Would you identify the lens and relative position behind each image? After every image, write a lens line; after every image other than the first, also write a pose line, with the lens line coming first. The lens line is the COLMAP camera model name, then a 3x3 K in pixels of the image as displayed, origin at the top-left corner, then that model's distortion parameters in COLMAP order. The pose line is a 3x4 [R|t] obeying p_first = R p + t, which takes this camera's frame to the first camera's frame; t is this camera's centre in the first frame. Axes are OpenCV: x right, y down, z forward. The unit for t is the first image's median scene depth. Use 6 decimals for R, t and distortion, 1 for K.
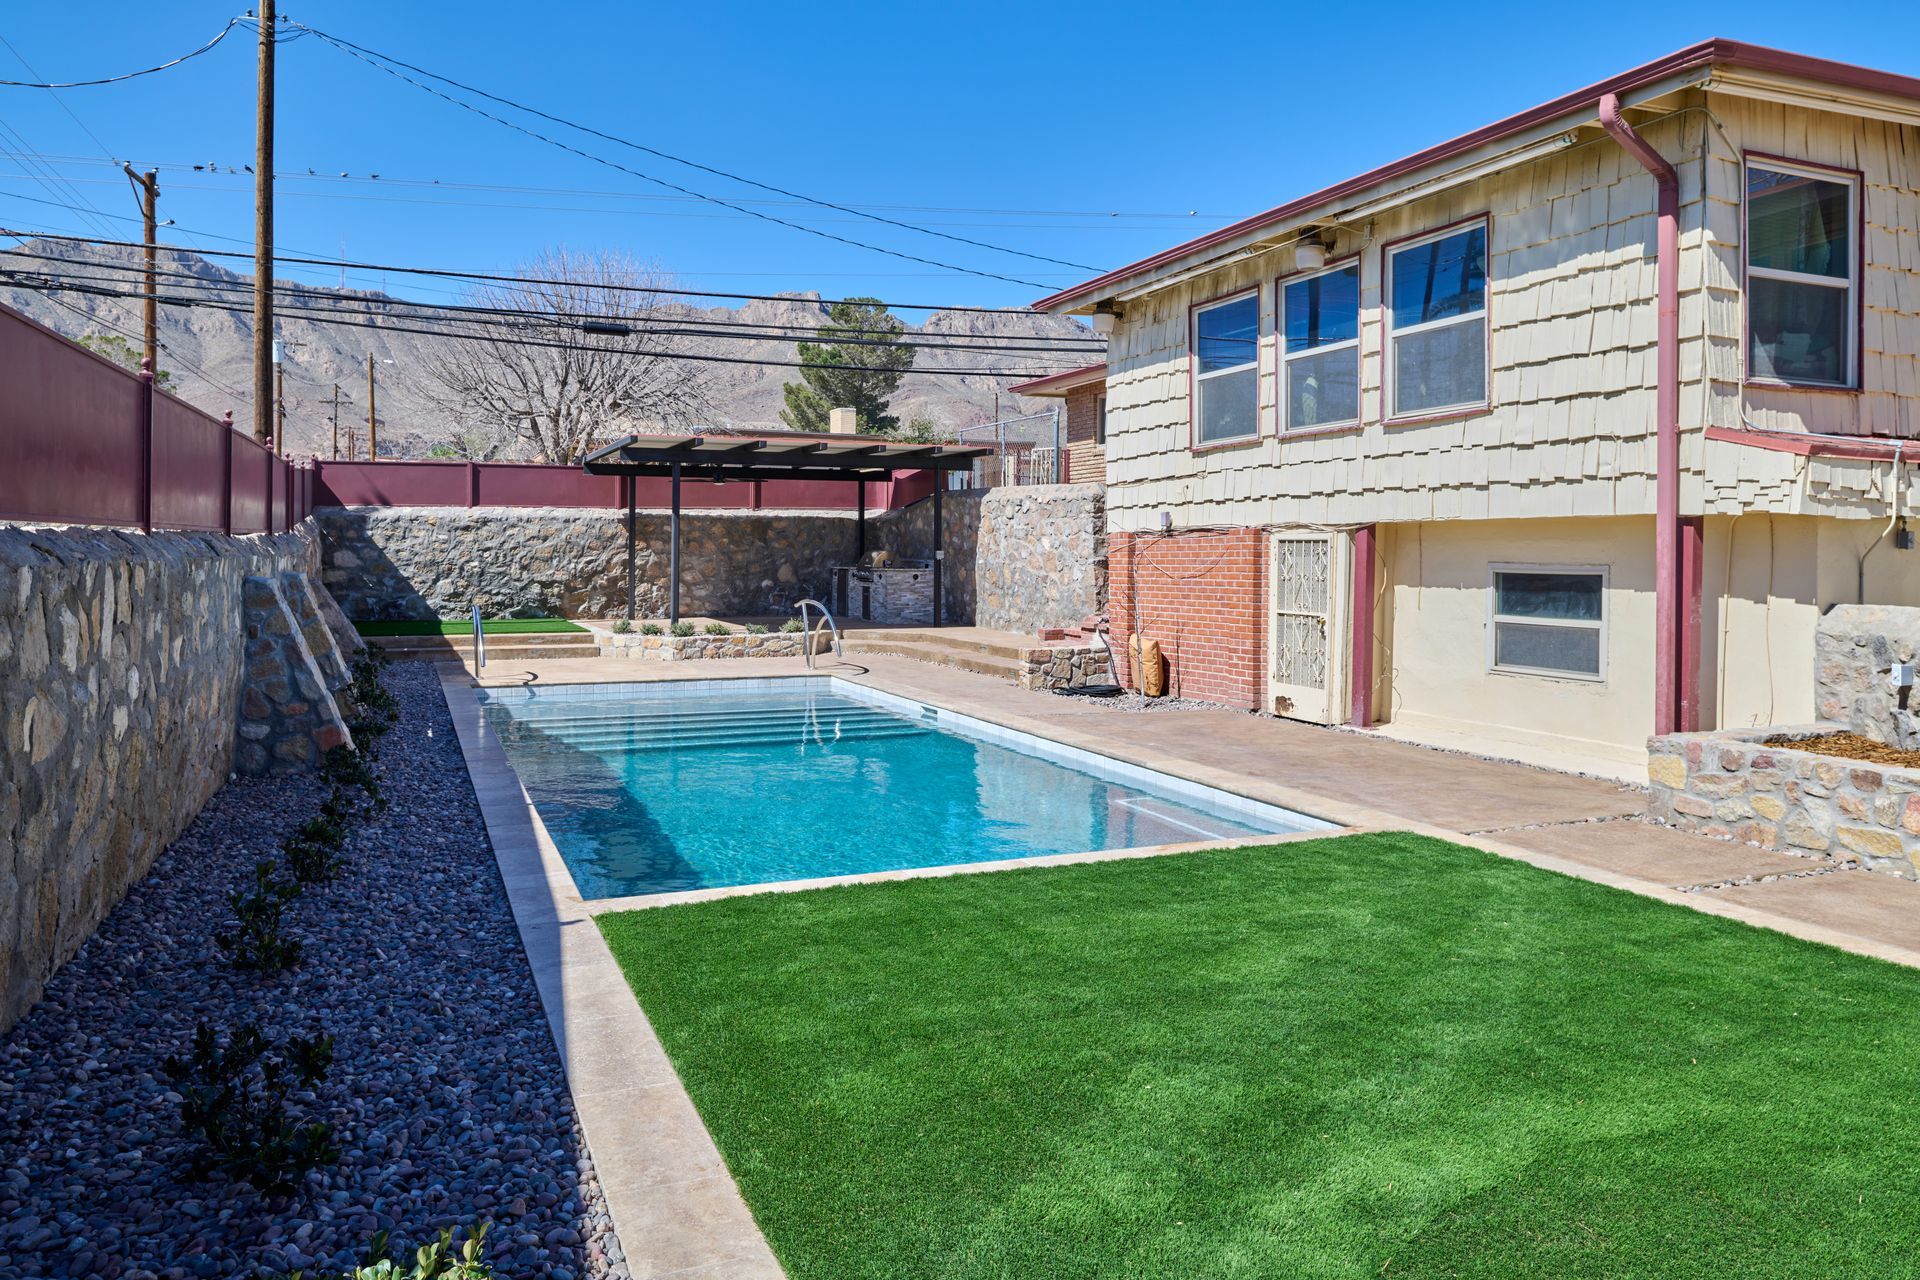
lens RADIAL K [[1321.2, 0, 985.5], [0, 1321.2, 564.4], [0, 0, 1]] dist [-0.005867, -0.014569]
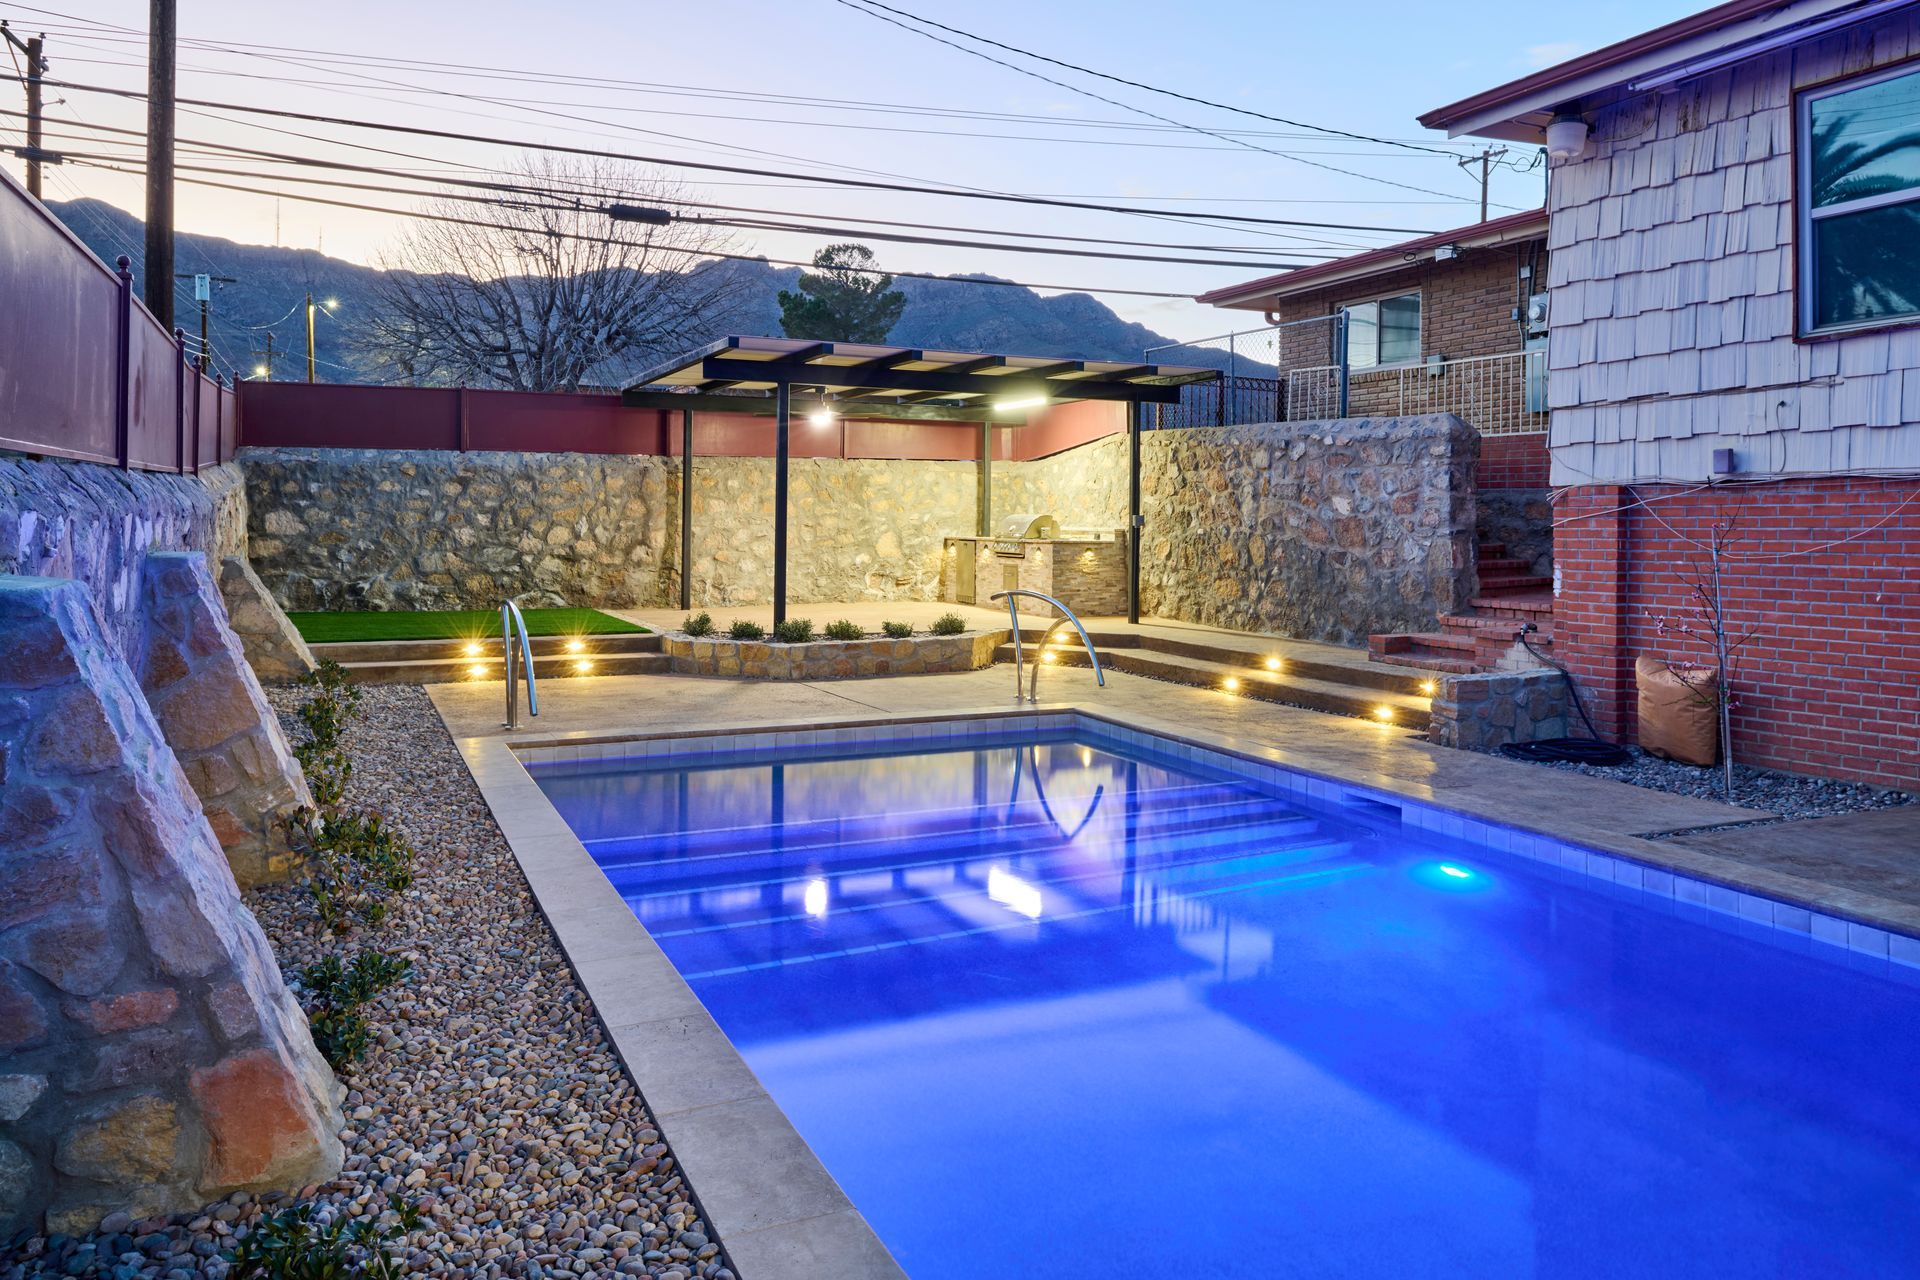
lens RADIAL K [[1321.2, 0, 988.4], [0, 1321.2, 529.6], [0, 0, 1]] dist [-0.005867, -0.014569]
pose [[0.999075, 0.004488, 0.042759, -0.141790], [-0.004408, 0.999988, -0.001962, -0.000980], [-0.042767, 0.001771, 0.999083, 0.287309]]
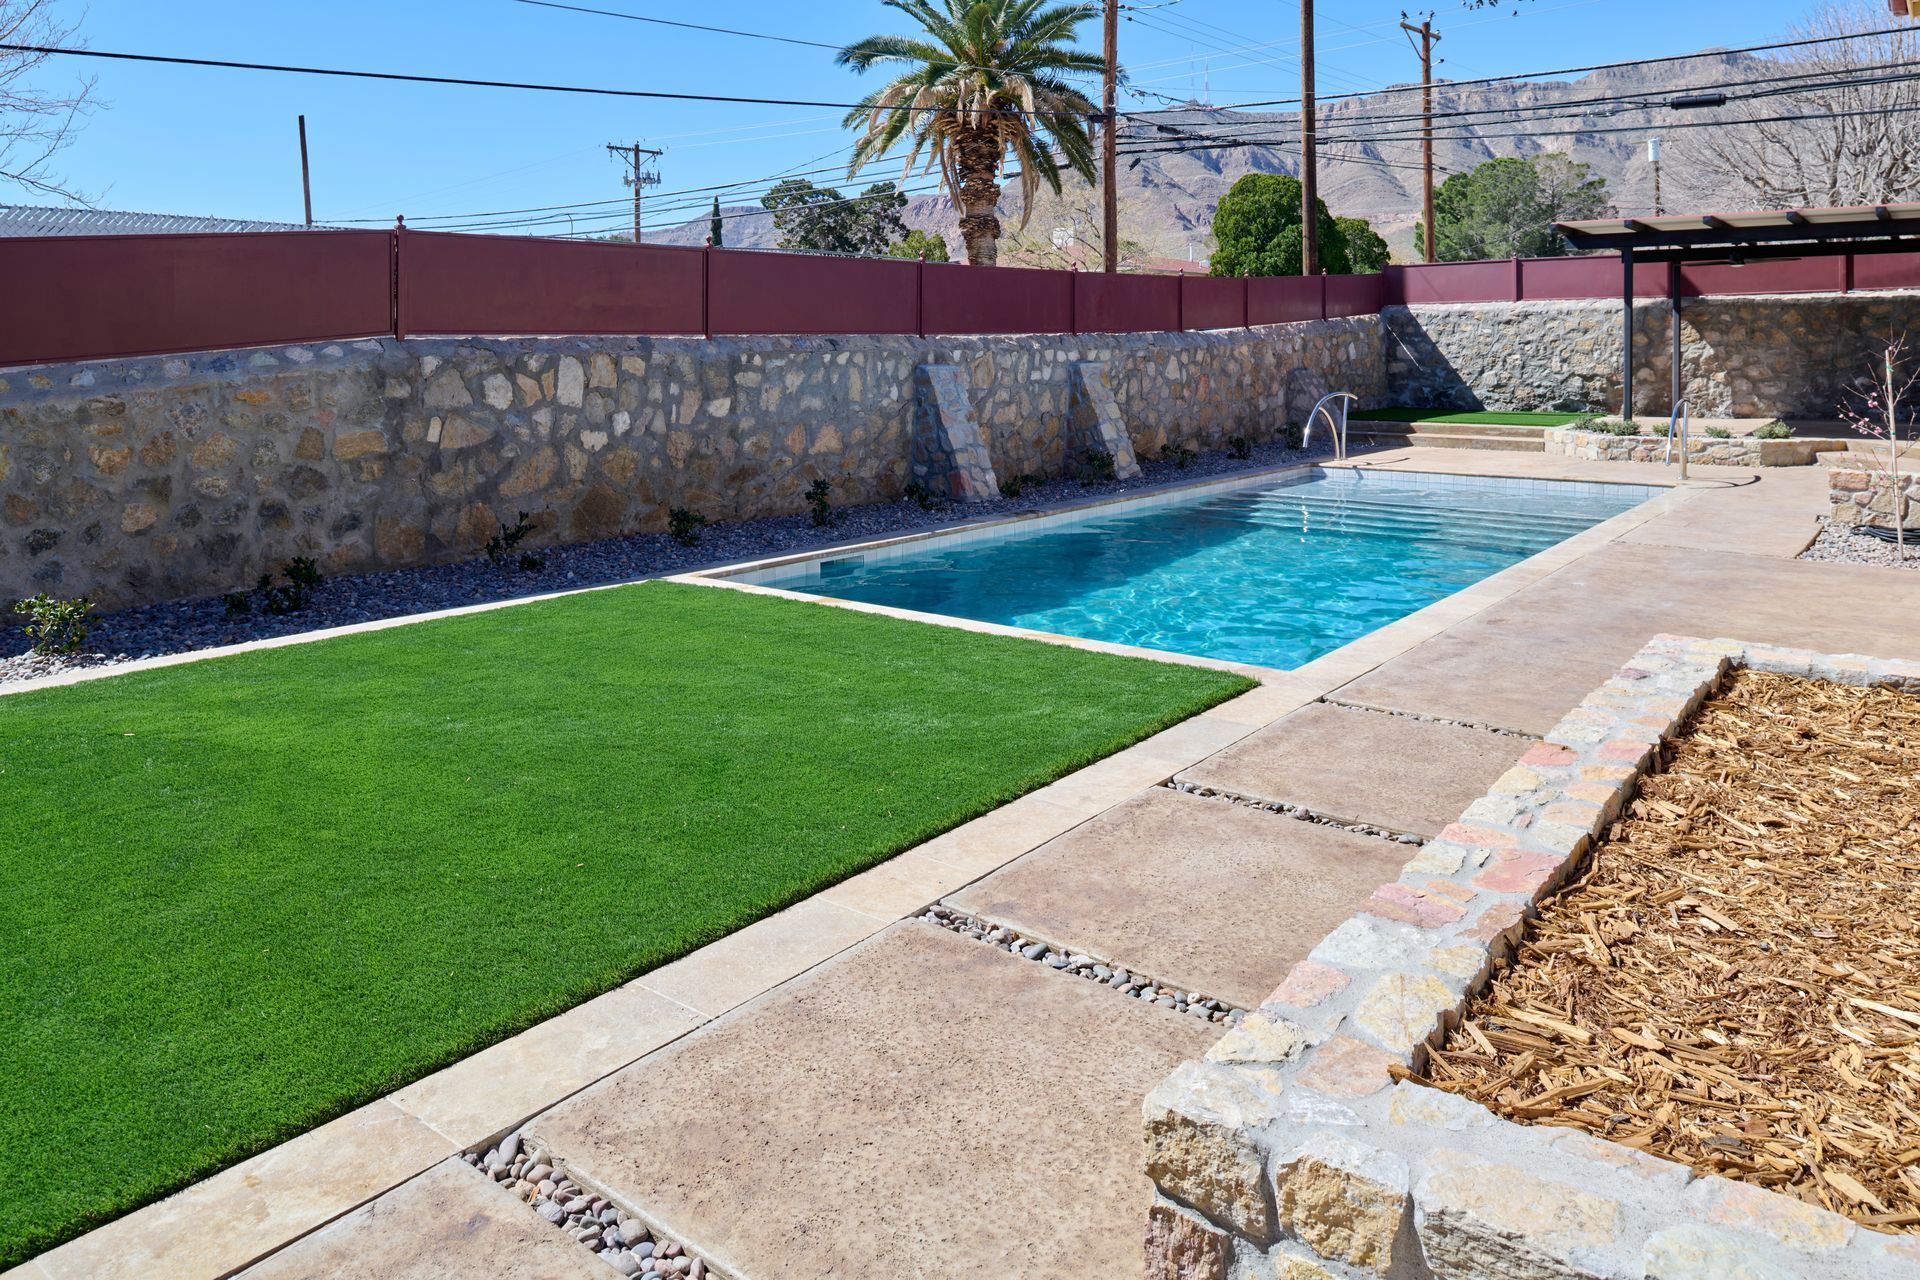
lens RADIAL K [[1321.2, 0, 995.1], [0, 1321.2, 346.2], [0, 0, 1]] dist [-0.005867, -0.014569]
pose [[0.487980, -0.004865, -0.872841, 0.317875], [-0.002656, 0.999972, -0.007059, -0.000361], [0.872851, 0.005763, 0.487953, 0.146948]]
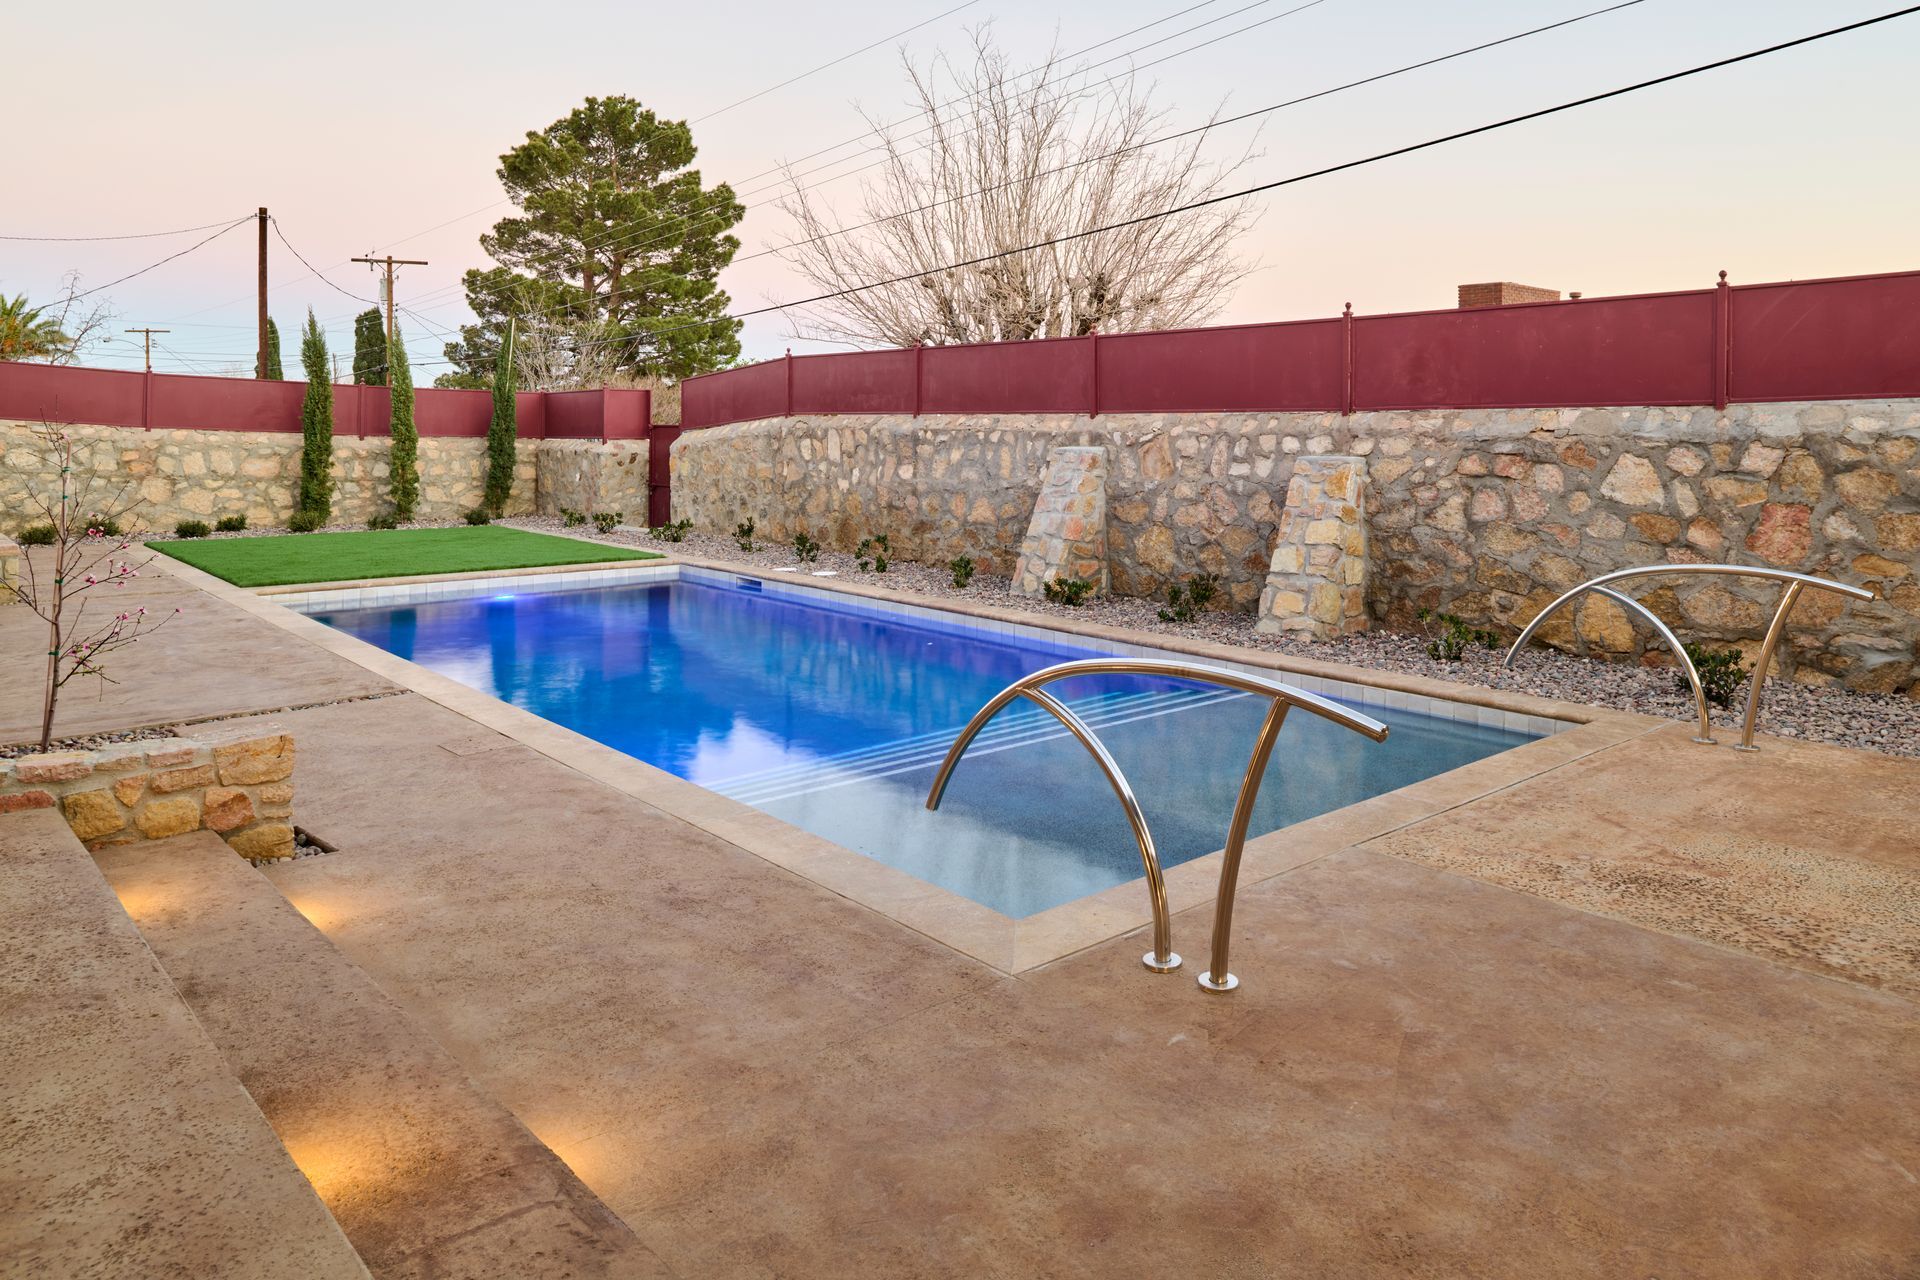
lens RADIAL K [[1321.2, 0, 990.7], [0, 1321.2, 413.1], [0, 0, 1]] dist [-0.005867, -0.014569]
pose [[-0.952783, -0.011511, -0.303433, -0.025663], [-0.013486, 0.999899, 0.004413, -0.012403], [0.303352, 0.008297, -0.952843, 0.950072]]
